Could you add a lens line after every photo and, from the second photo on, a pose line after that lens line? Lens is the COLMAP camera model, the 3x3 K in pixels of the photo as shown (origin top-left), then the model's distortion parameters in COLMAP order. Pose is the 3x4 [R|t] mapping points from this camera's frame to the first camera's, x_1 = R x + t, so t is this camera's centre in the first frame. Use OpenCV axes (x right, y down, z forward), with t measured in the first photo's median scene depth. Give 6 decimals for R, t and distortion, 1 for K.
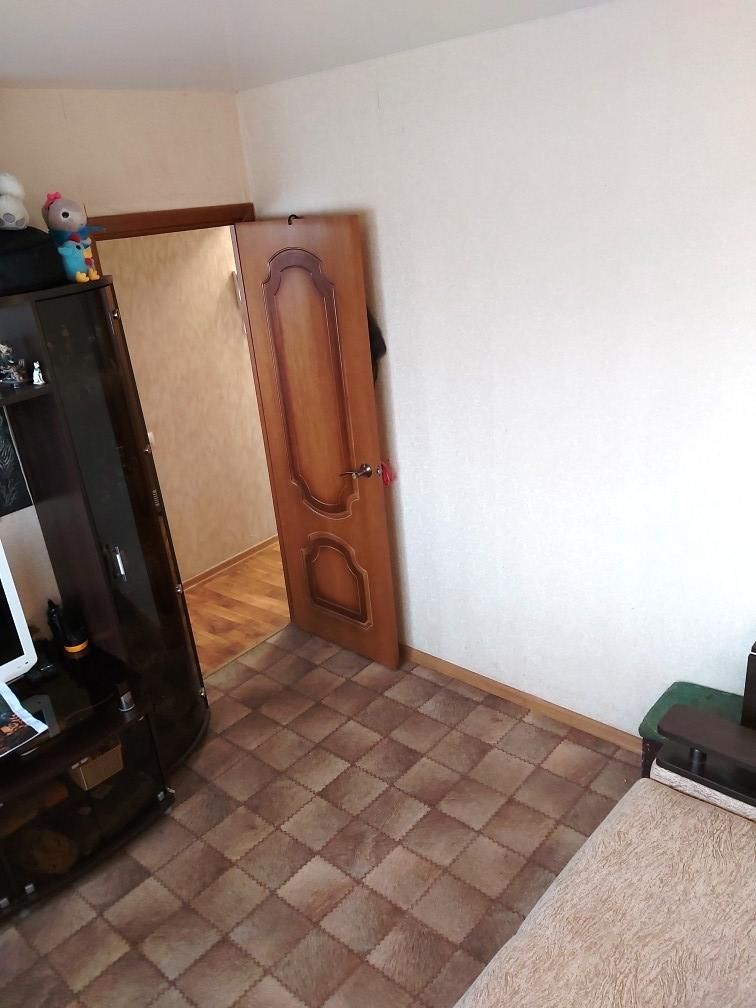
lens RADIAL K [[775.8, 0, 375.7], [0, 775.8, 503.1], [0, 0, 1]] dist [0.046982, -0.095366]
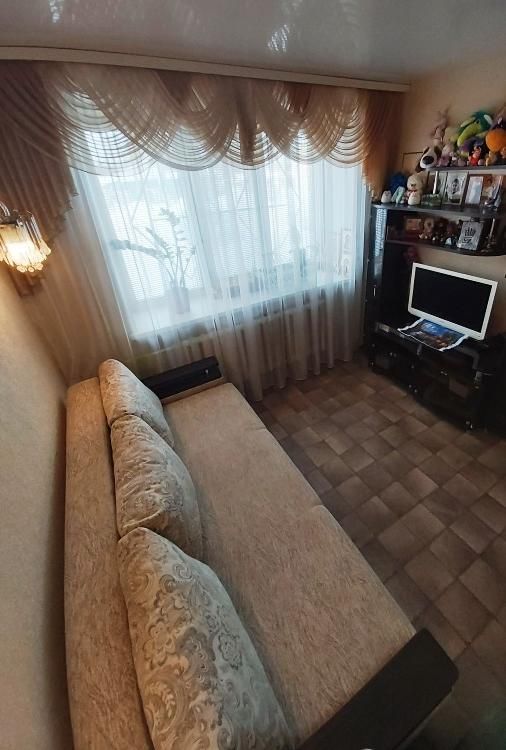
lens RADIAL K [[317.4, 0, 302.8], [0, 317.4, 343.5], [0, 0, 1]] dist [-0.003533, -0.001292]
pose [[-0.273613, 0.552699, -0.787185, 0.474128], [-0.291592, 0.732236, 0.615471, -0.217657], [0.916575, 0.397937, -0.039187, 0.600787]]
